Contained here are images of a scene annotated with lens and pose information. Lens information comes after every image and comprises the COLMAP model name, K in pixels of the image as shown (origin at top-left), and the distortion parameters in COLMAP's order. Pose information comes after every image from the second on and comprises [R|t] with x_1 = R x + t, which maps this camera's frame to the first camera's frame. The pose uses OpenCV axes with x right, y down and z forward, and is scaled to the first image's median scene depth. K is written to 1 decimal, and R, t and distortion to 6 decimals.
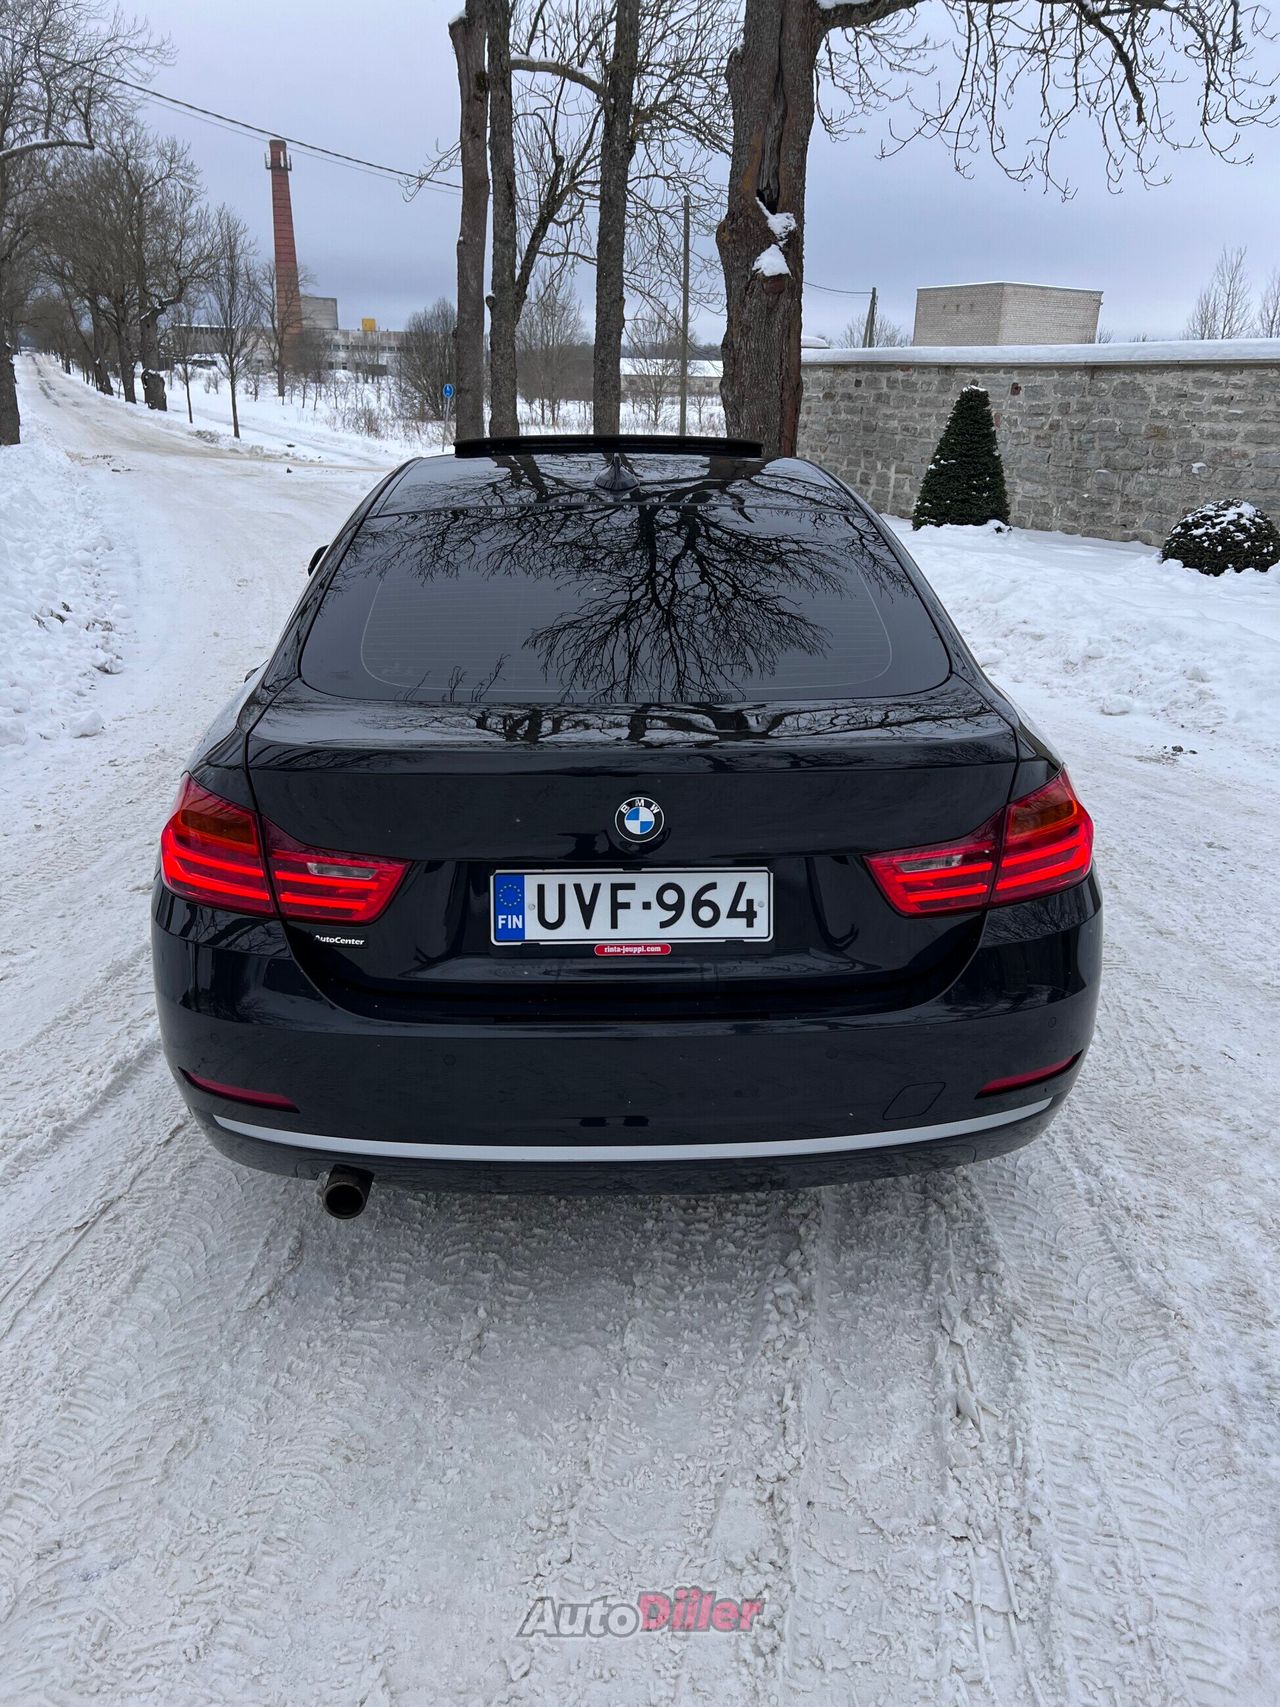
lens RADIAL K [[1292.1, 0, 652.0], [0, 1292.1, 848.3], [0, 0, 1]] dist [0.048614, -0.051793]
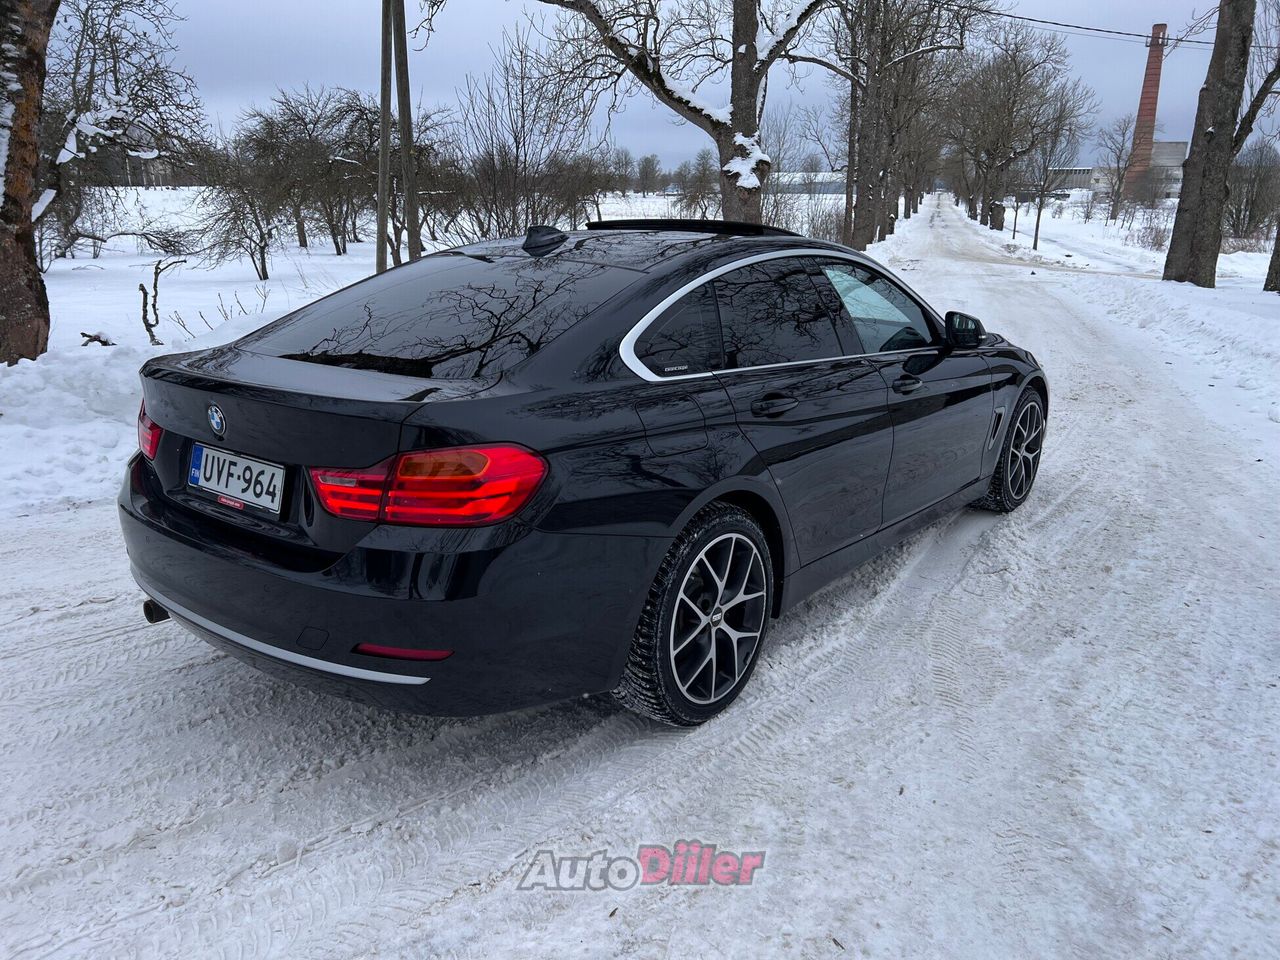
lens RADIAL K [[968.9, 0, 630.1], [0, 968.9, 484.1], [0, 0, 1]] dist [0.048614, -0.051793]
pose [[0.752301, 0.169480, -0.636647, 0.171738], [-0.214414, 0.976720, 0.006646, -0.009165], [0.622952, 0.131507, 0.771127, 0.053609]]
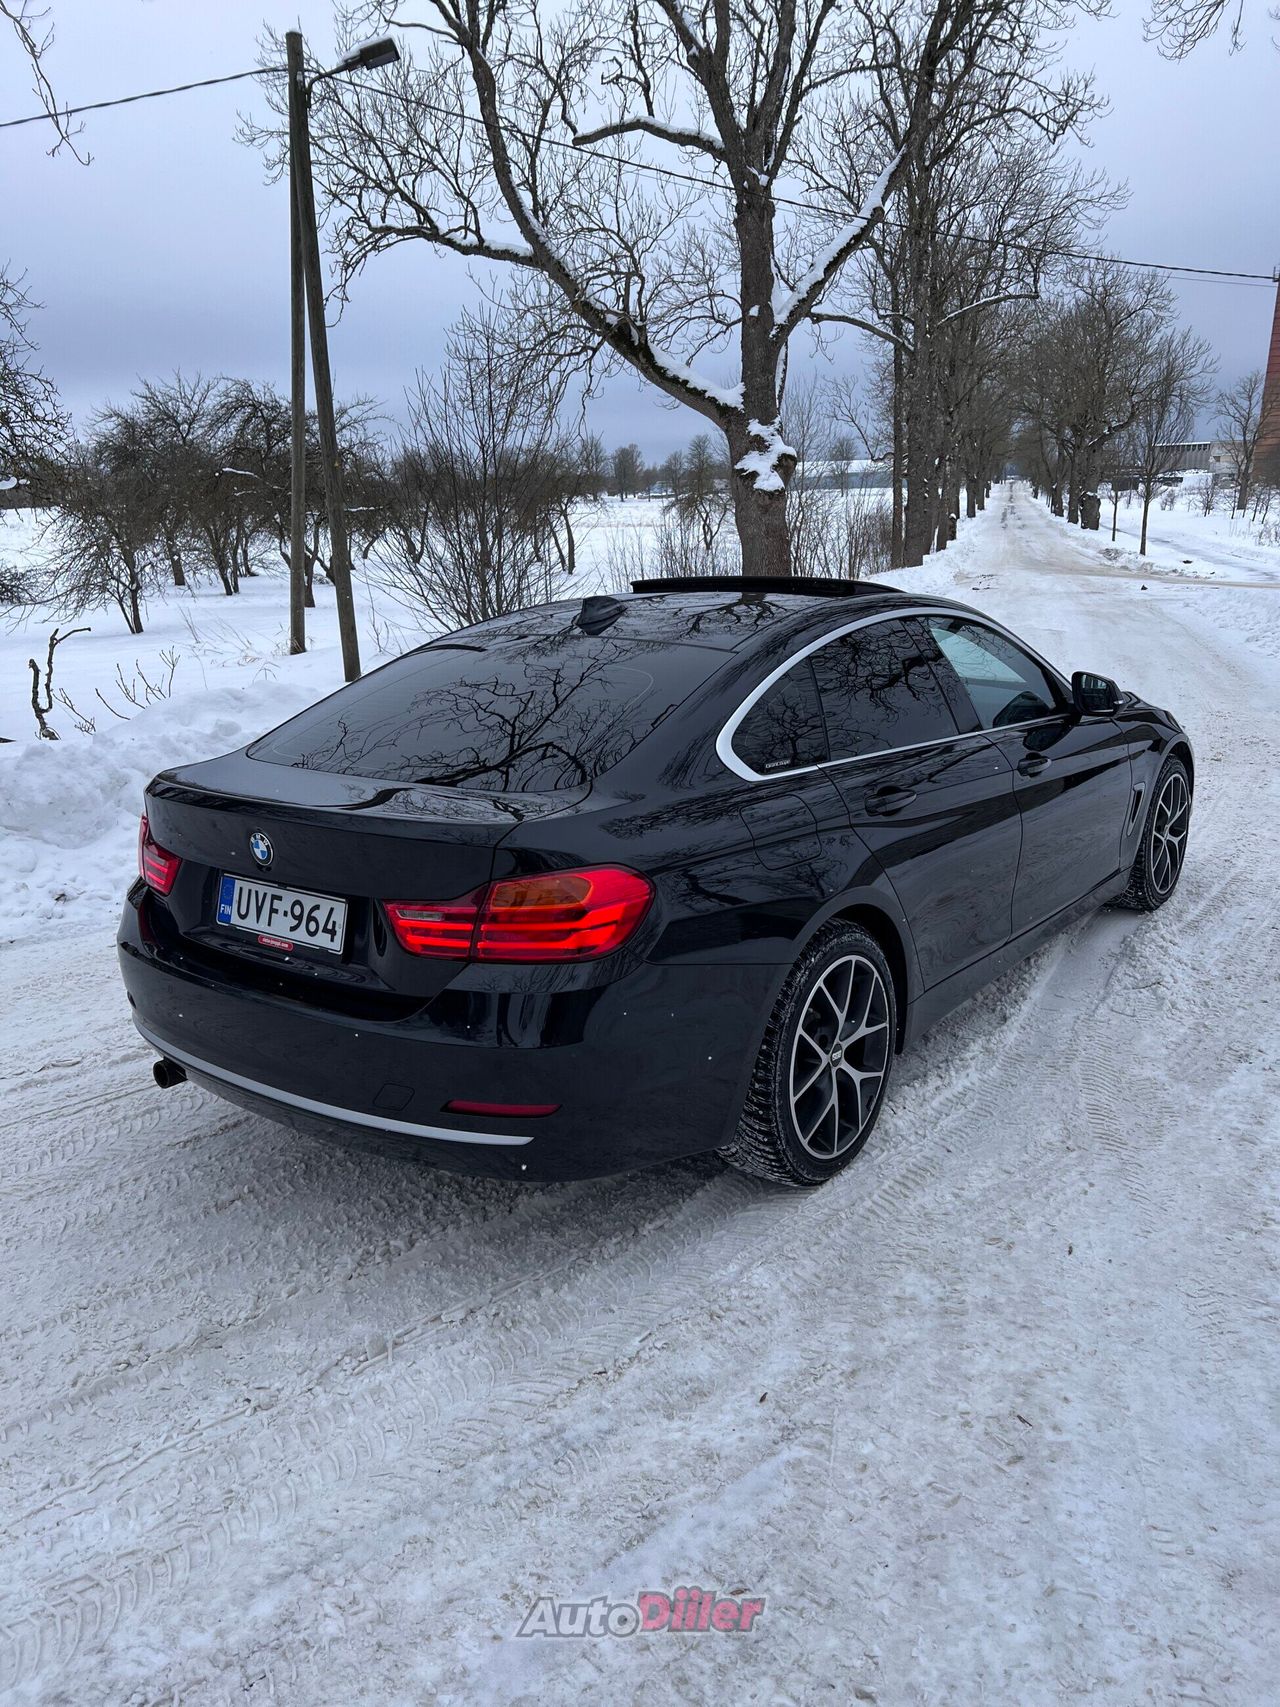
lens RADIAL K [[1292.1, 0, 628.9], [0, 1292.1, 857.1], [0, 0, 1]] dist [0.048614, -0.051793]
pose [[0.764114, 0.129198, -0.632011, 0.173086], [-0.177392, 0.984050, -0.013307, -0.009411], [0.620211, 0.122282, 0.774845, 0.019962]]
